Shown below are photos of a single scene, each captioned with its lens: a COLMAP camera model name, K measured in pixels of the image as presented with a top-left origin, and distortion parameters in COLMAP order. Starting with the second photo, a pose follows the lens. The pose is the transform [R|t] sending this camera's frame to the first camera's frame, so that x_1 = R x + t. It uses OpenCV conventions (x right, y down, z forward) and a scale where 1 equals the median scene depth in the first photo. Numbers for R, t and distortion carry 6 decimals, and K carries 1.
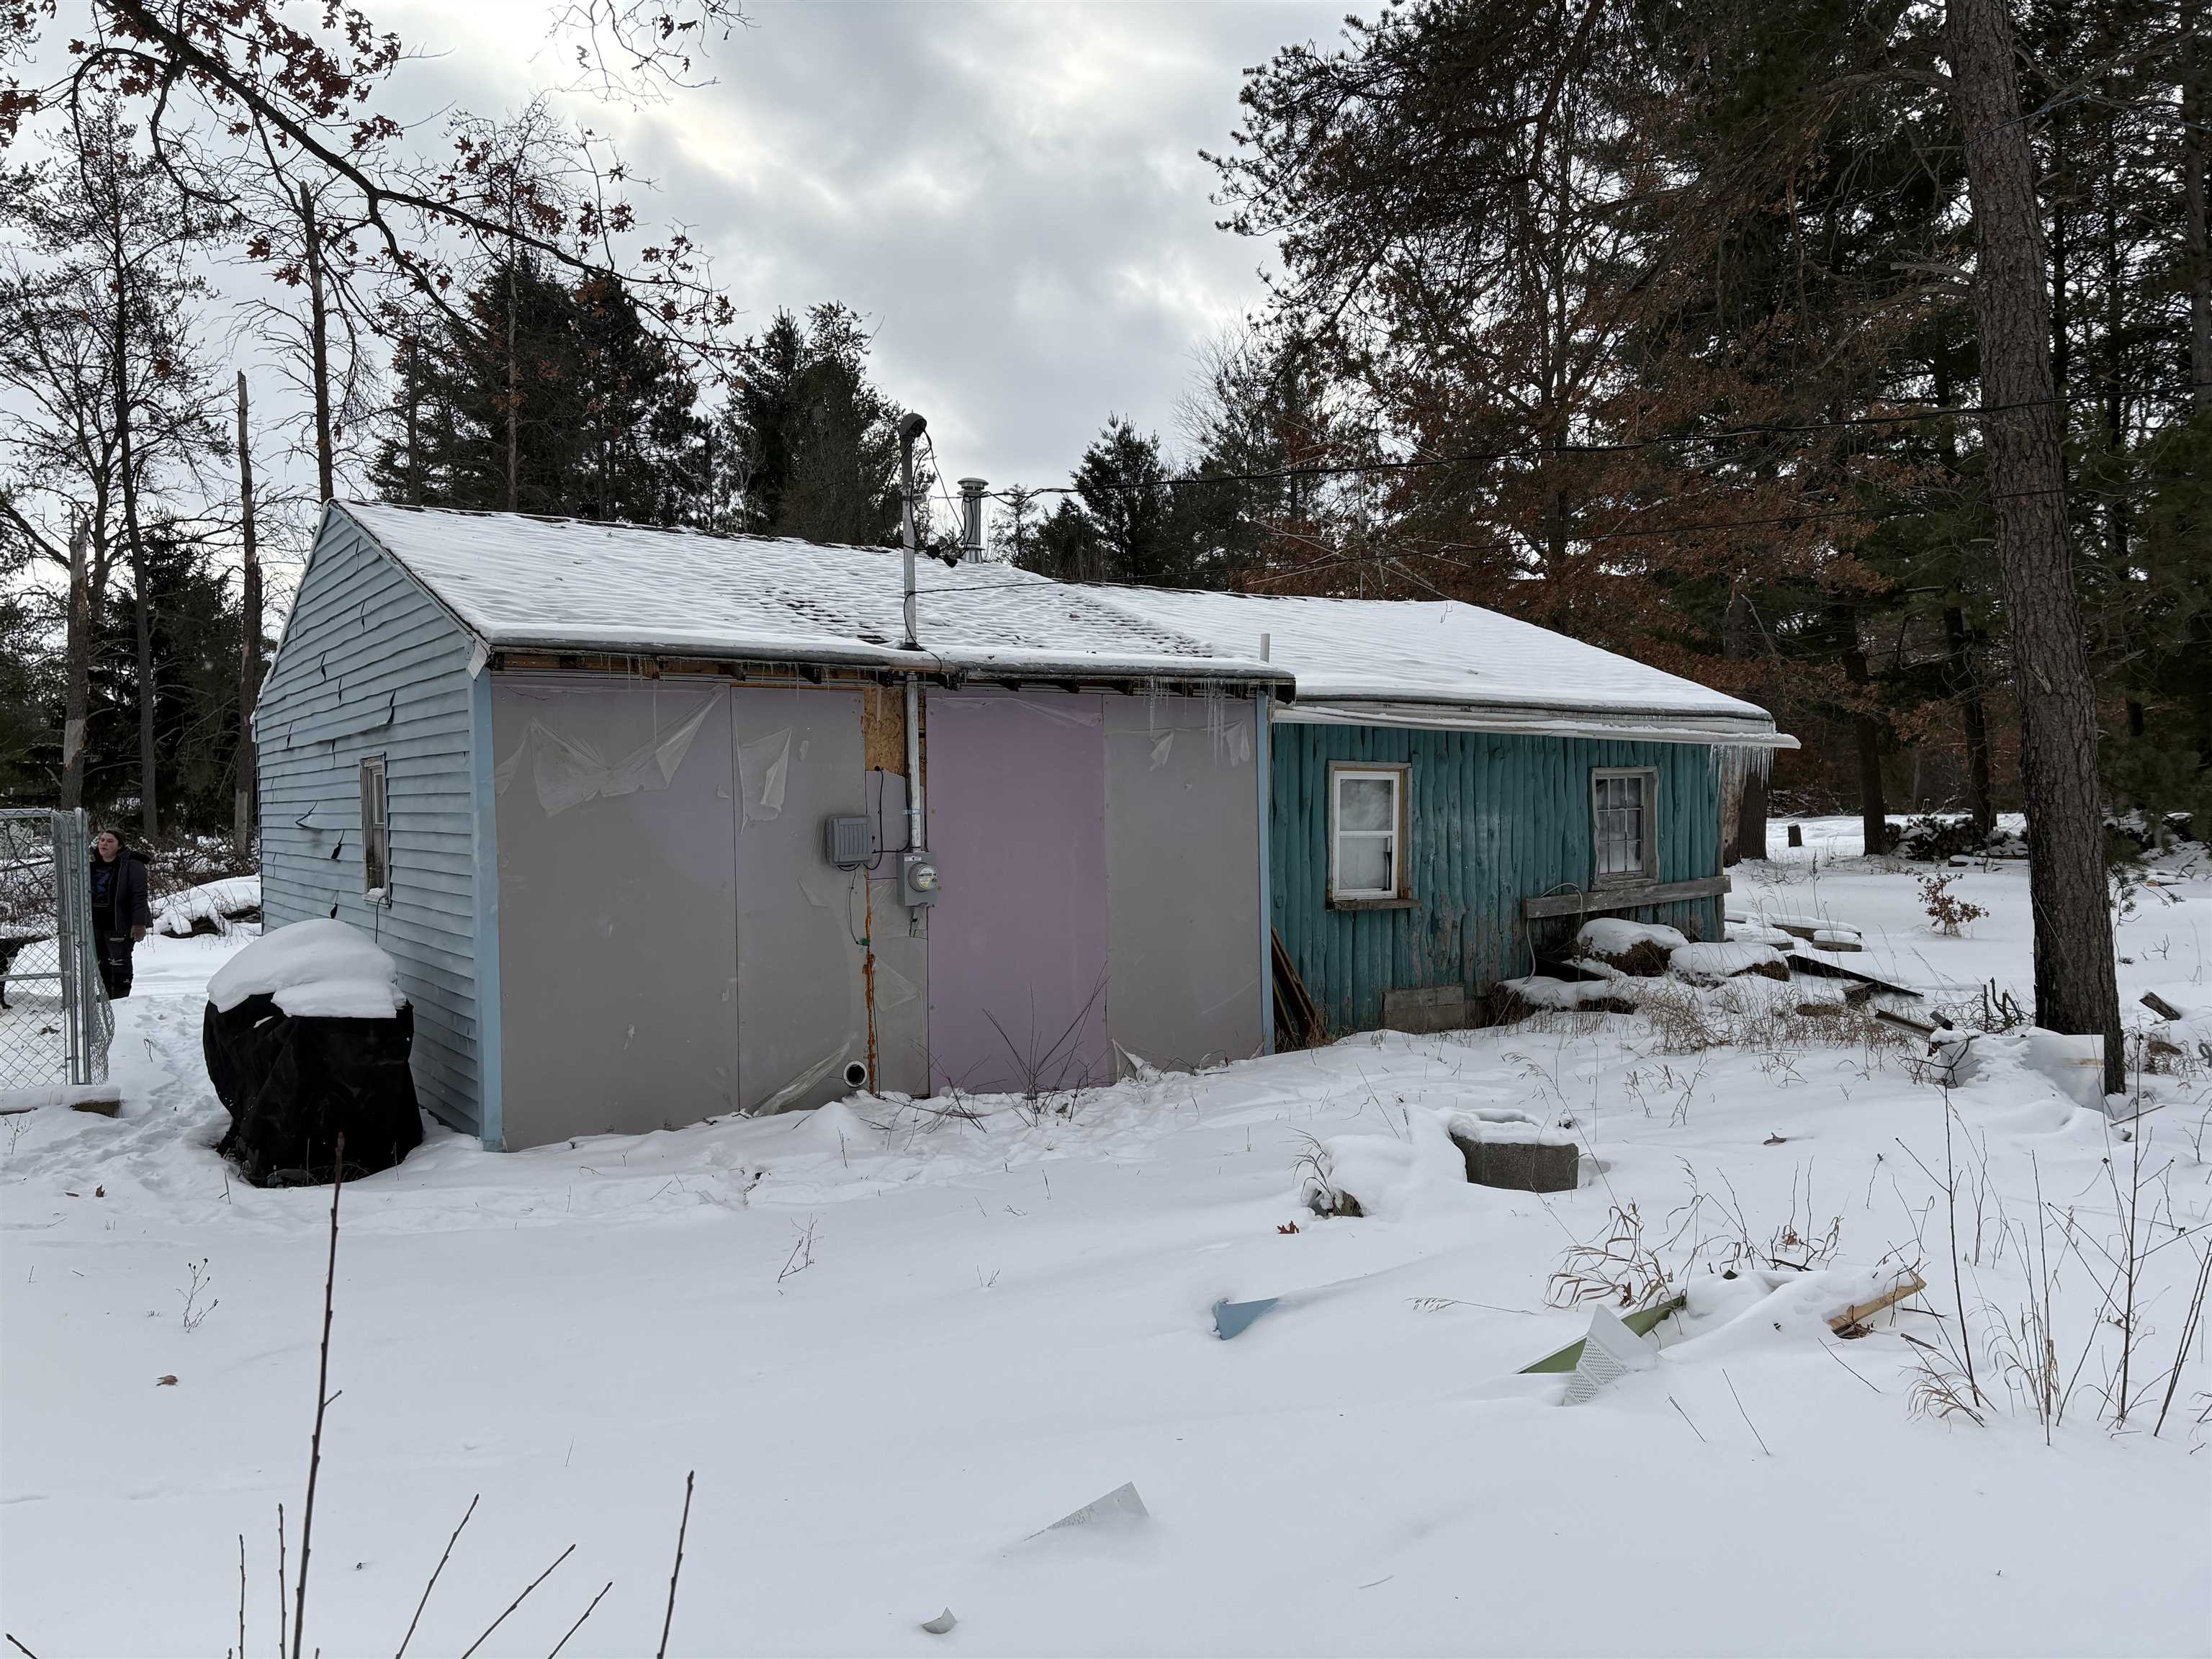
lens RADIAL K [[1653.9, 0, 1106.0], [0, 1653.9, 829.5], [0, 0, 1]] dist [0.031744, -0.004847]
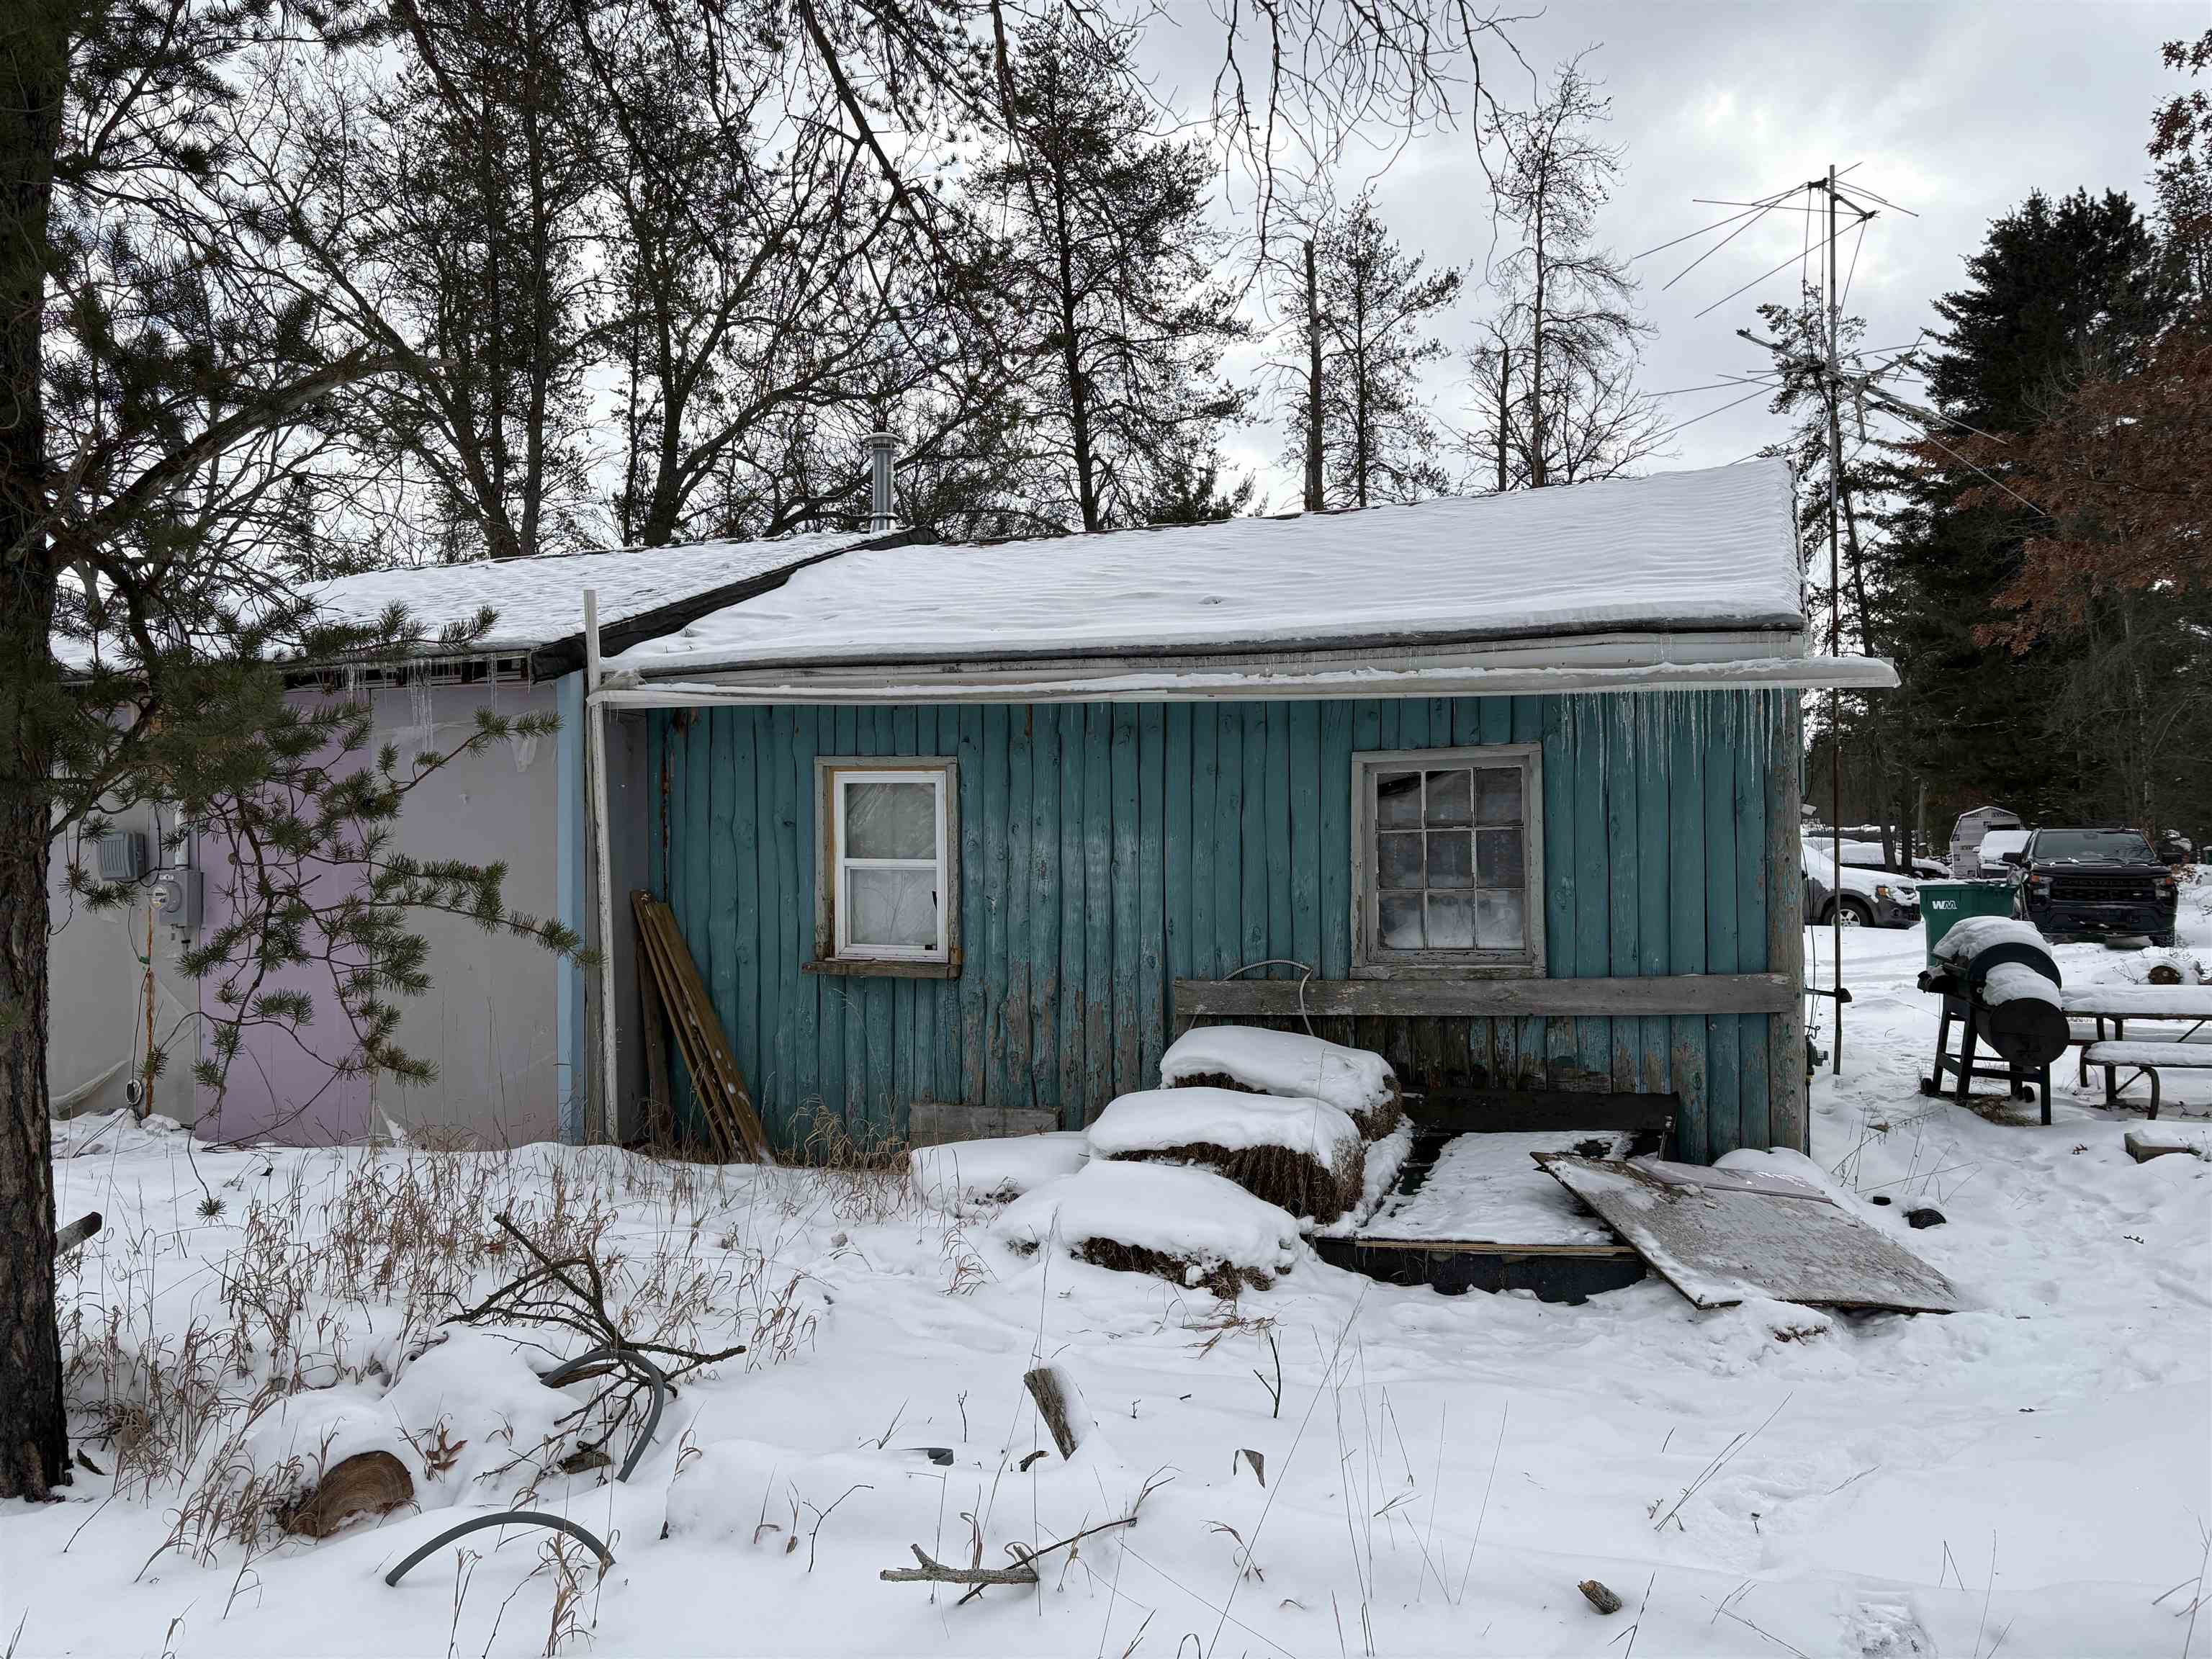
lens RADIAL K [[1653.9, 0, 1106.0], [0, 1653.9, 829.5], [0, 0, 1]] dist [0.031744, -0.004847]
pose [[0.570620, 0.002676, -0.821210, 0.754882], [-0.011378, 0.999924, -0.004647, -0.009010], [0.821135, 0.011996, 0.570607, 0.678925]]
